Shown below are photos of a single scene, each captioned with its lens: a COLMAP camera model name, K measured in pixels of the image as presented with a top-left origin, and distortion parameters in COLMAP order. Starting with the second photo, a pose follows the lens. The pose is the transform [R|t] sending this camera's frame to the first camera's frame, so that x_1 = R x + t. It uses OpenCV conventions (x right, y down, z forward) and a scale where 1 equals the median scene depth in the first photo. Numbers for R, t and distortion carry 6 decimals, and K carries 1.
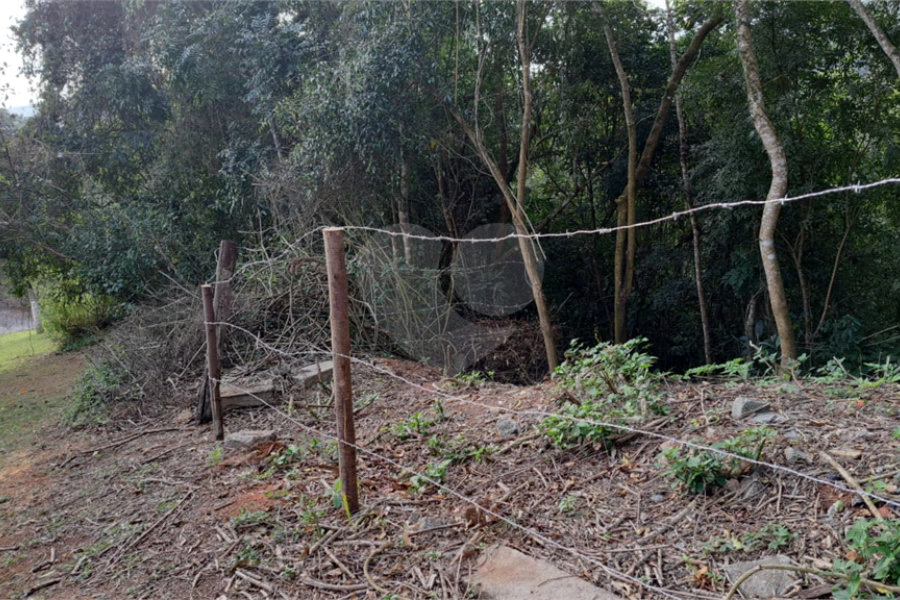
lens RADIAL K [[758.4, 0, 473.5], [0, 758.4, 296.3], [0, 0, 1]] dist [0.095004, -0.126334]
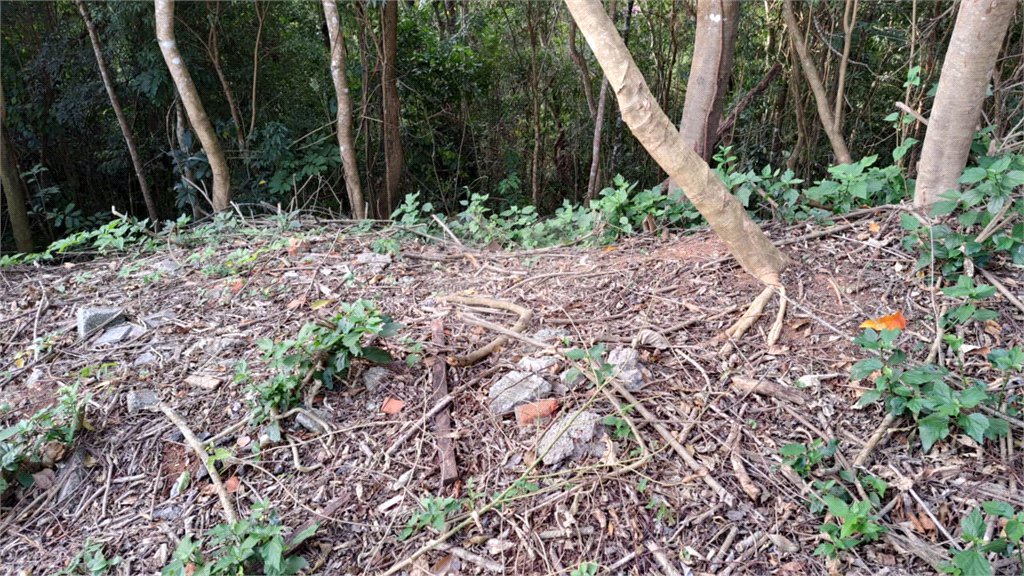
lens RADIAL K [[735.4, 0, 538.7], [0, 735.4, 293.3], [0, 0, 1]] dist [0.056655, -0.039465]
pose [[0.732087, -0.245810, 0.635315, 0.266911], [0.060046, 0.952282, 0.299256, -0.087179], [-0.678559, -0.180934, 0.711913, 0.239187]]
